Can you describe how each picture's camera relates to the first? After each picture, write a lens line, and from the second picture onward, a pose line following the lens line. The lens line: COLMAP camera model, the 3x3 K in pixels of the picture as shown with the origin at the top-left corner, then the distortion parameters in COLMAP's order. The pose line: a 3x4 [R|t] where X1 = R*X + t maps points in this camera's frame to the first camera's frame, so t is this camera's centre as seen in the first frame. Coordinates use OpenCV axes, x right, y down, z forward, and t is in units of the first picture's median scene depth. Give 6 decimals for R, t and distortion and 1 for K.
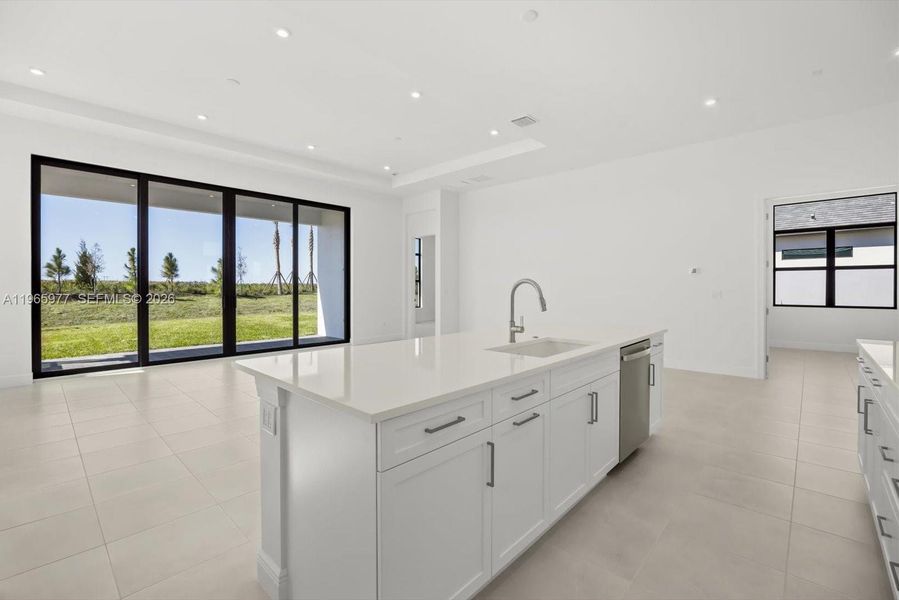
lens RADIAL K [[412.4, 0, 455.6], [0, 412.4, 291.8], [0, 0, 1]] dist [0.000144, -0.001890]
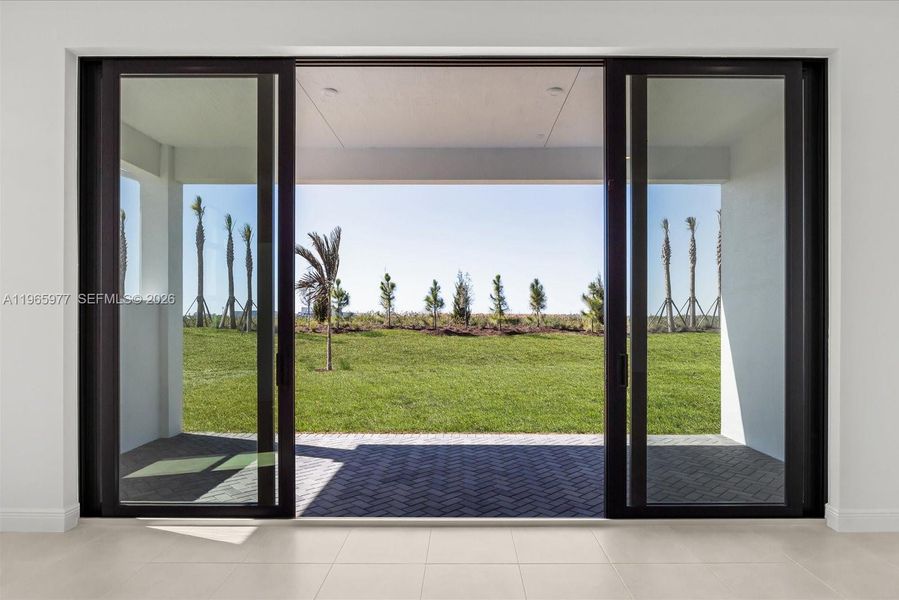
lens RADIAL K [[498.8, 0, 466.6], [0, 498.8, 321.6], [0, 0, 1]] dist [0.004994, 0.000227]
pose [[0.682573, 0.002084, -0.730814, -0.073372], [-0.007820, 0.999960, -0.004453, -0.005411], [0.730775, 0.008754, 0.682562, 0.244261]]
